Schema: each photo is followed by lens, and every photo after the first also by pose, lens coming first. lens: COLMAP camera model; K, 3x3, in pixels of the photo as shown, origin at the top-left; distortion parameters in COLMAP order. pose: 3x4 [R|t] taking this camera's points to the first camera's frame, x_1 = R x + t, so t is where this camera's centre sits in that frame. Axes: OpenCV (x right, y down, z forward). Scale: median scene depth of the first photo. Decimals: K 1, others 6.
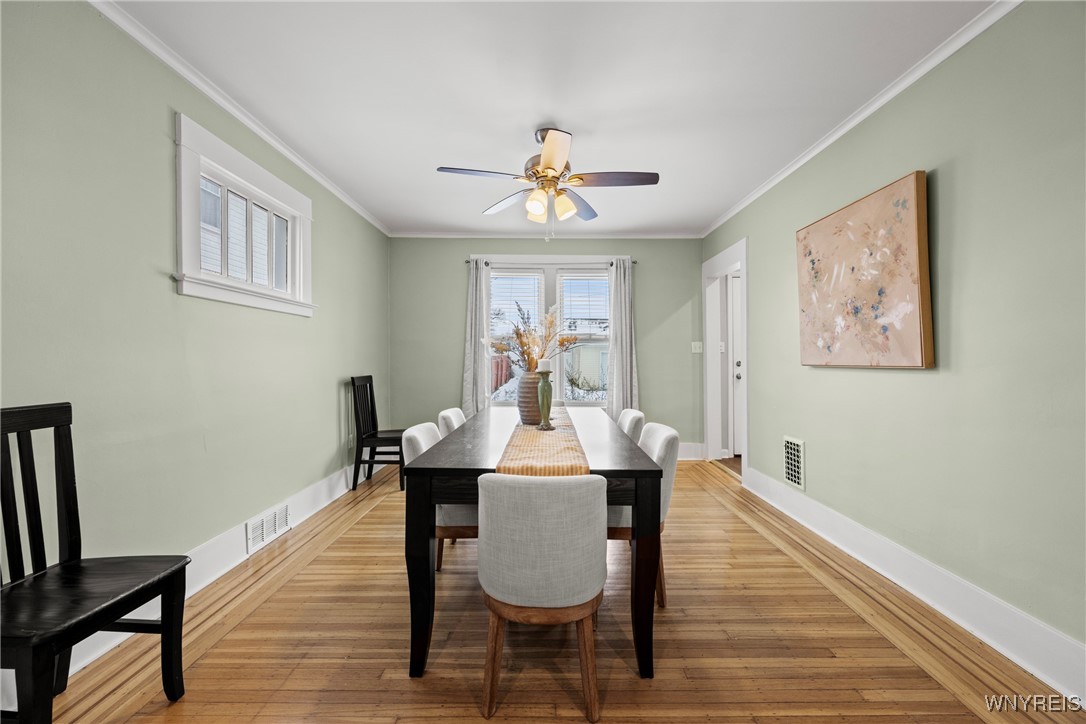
lens RADIAL K [[418.6, 0, 552.8], [0, 418.6, 359.3], [0, 0, 1]] dist [0.001919, 0.000665]
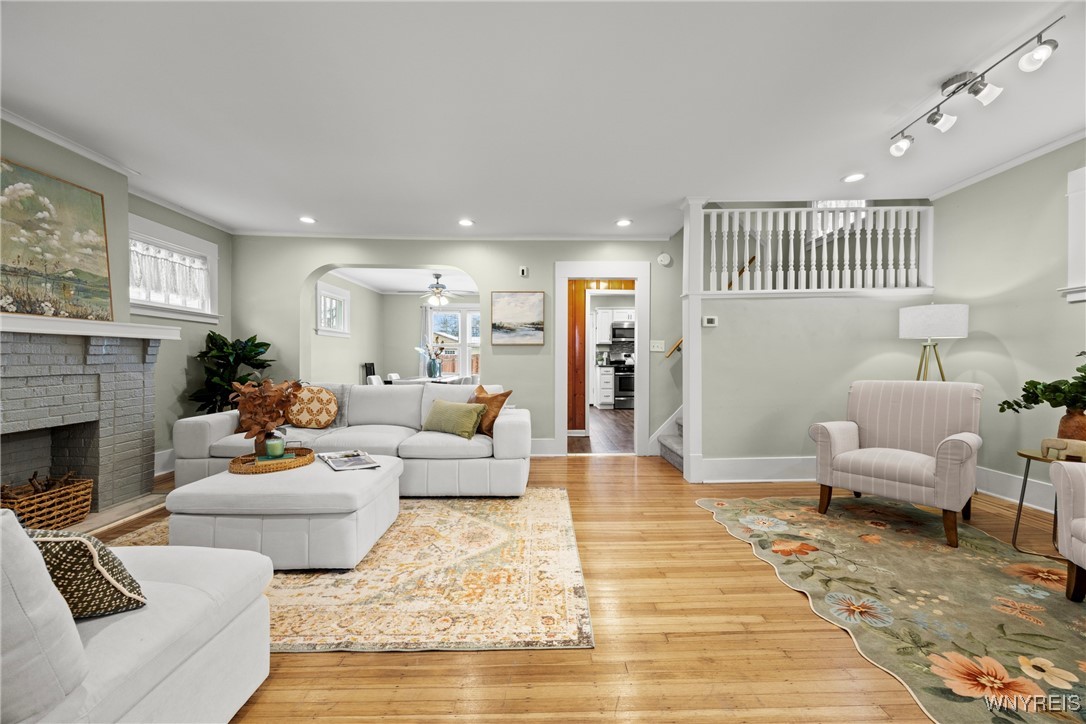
lens RADIAL K [[418.6, 0, 535.8], [0, 418.6, 353.2], [0, 0, 1]] dist [0.001919, 0.000665]
pose [[0.999588, 0.005263, -0.028206, 0.794951], [-0.005692, 0.999869, -0.015148, 0.026501], [0.028123, 0.015302, 0.999487, -1.929633]]
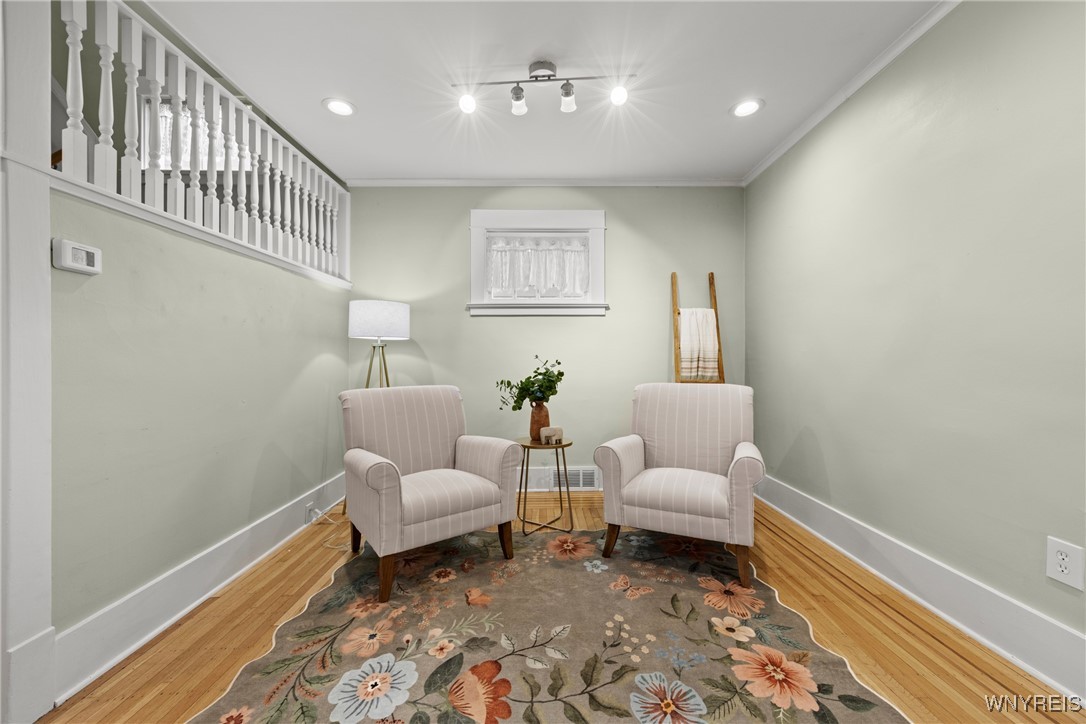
lens RADIAL K [[418.6, 0, 555.1], [0, 418.6, 365.9], [0, 0, 1]] dist [0.001919, 0.000665]
pose [[-0.006467, 0.003353, 0.999973, 0.811170], [-0.000632, 0.999994, -0.003357, 0.033540], [-0.999979, -0.000653, -0.006465, -1.019502]]
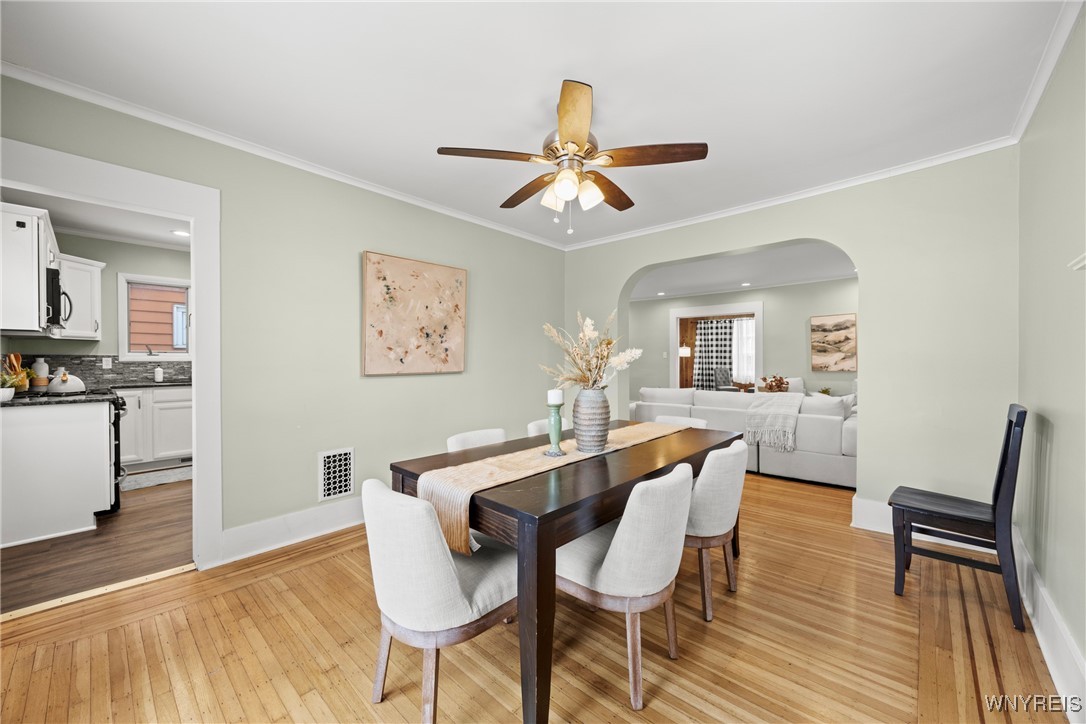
lens RADIAL K [[418.6, 0, 548.0], [0, 418.6, 360.9], [0, 0, 1]] dist [0.001919, 0.000665]
pose [[-0.727716, -0.000543, 0.685879, -0.608747], [0.005491, 0.999963, 0.006617, -0.033404], [-0.685857, 0.008582, -0.727686, 1.792225]]
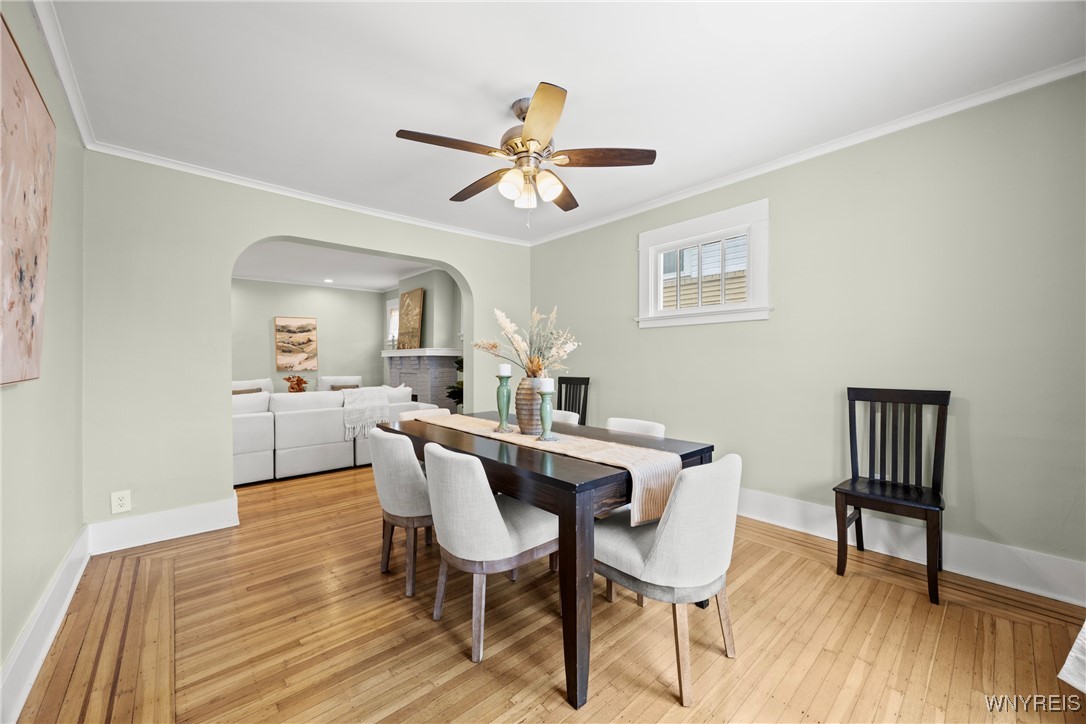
lens RADIAL K [[418.6, 0, 549.6], [0, 418.6, 364.5], [0, 0, 1]] dist [0.001919, 0.000665]
pose [[-0.756906, 0.010281, -0.653443, 0.571477], [0.002274, 0.999912, 0.013099, -0.013066], [0.653520, 0.008429, -0.756862, 1.854659]]
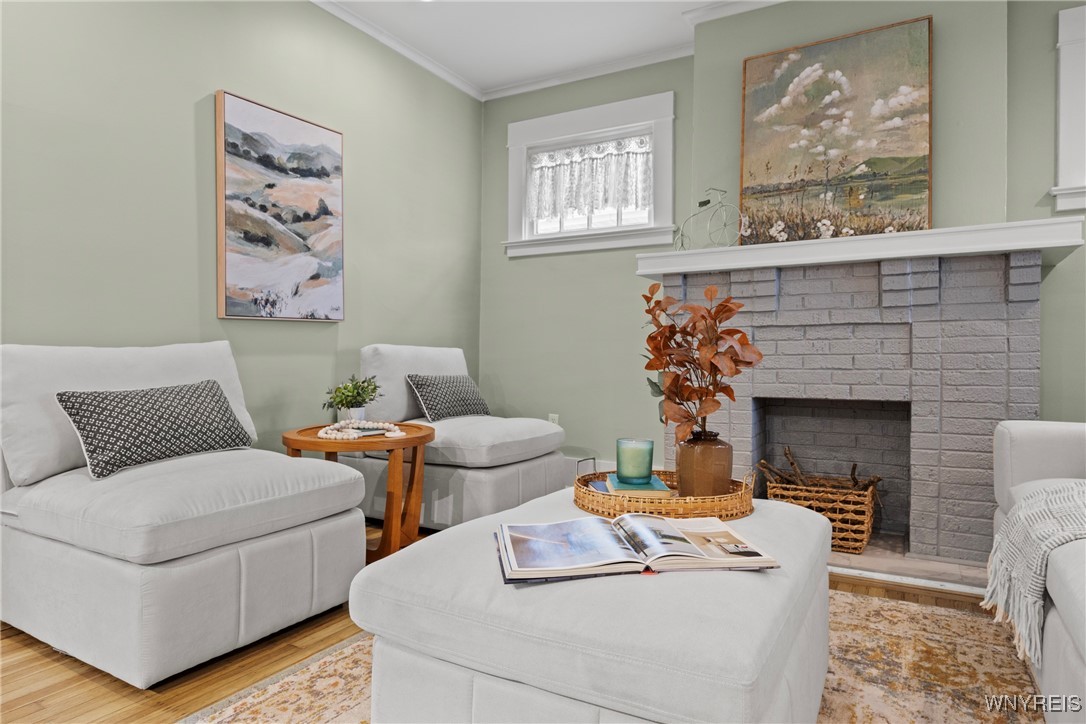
lens RADIAL K [[631.1, 0, 548.0], [0, 631.1, 356.1], [0, 0, 1]] dist [-0.009307, 0.003163]
pose [[-0.518433, -0.001824, -0.855116, 0.732348], [-0.004053, 0.999992, 0.000324, 0.137715], [0.855109, 0.003634, -0.518436, -0.678851]]
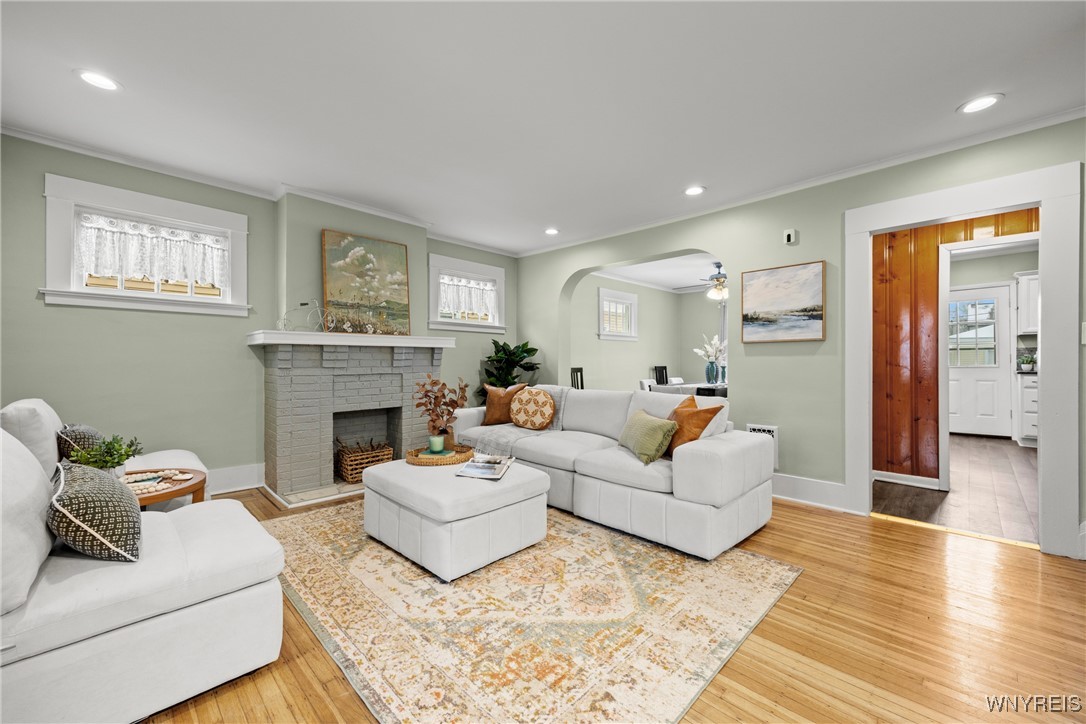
lens RADIAL K [[418.6, 0, 546.0], [0, 418.6, 362.6], [0, 0, 1]] dist [0.001919, 0.000665]
pose [[0.692008, 0.003596, -0.721881, 1.133476], [-0.002064, 0.999993, 0.003003, 0.024267], [0.721887, -0.000588, 0.692011, -1.488194]]
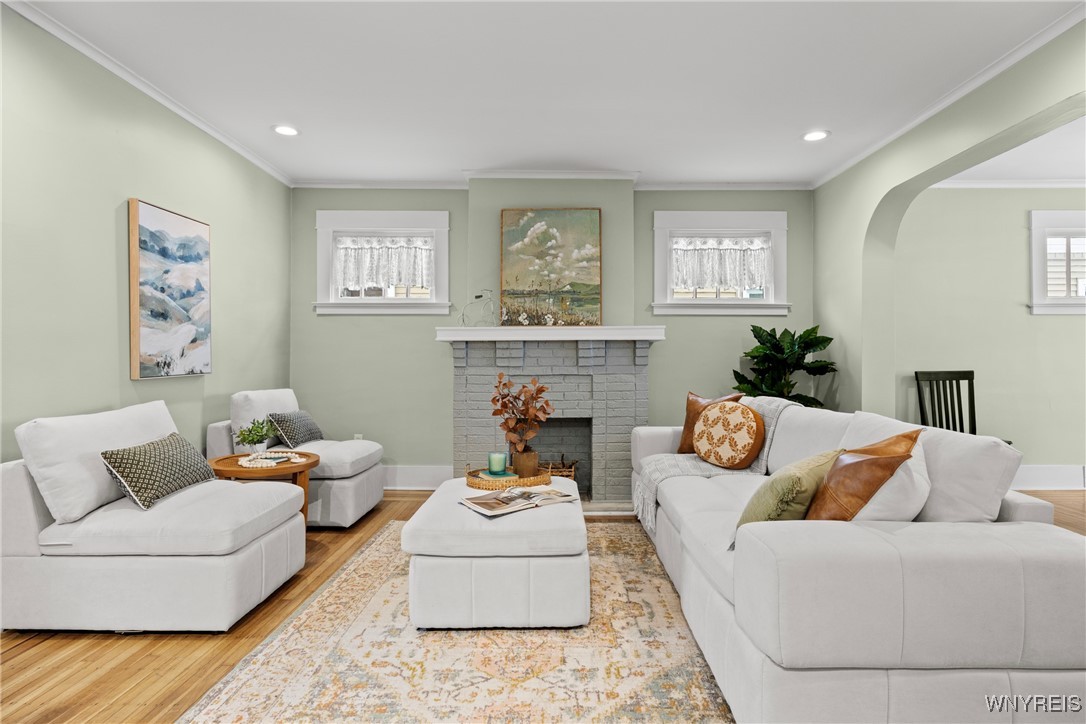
lens RADIAL K [[577.4, 0, 549.6], [0, 577.4, 358.5], [0, 0, 1]] dist [-0.002040, 0.005247]
pose [[-0.026646, -0.005904, -0.999627, 1.329609], [-0.000250, 0.999983, -0.005900, 0.034615], [0.999645, 0.000092, -0.026647, -0.795402]]
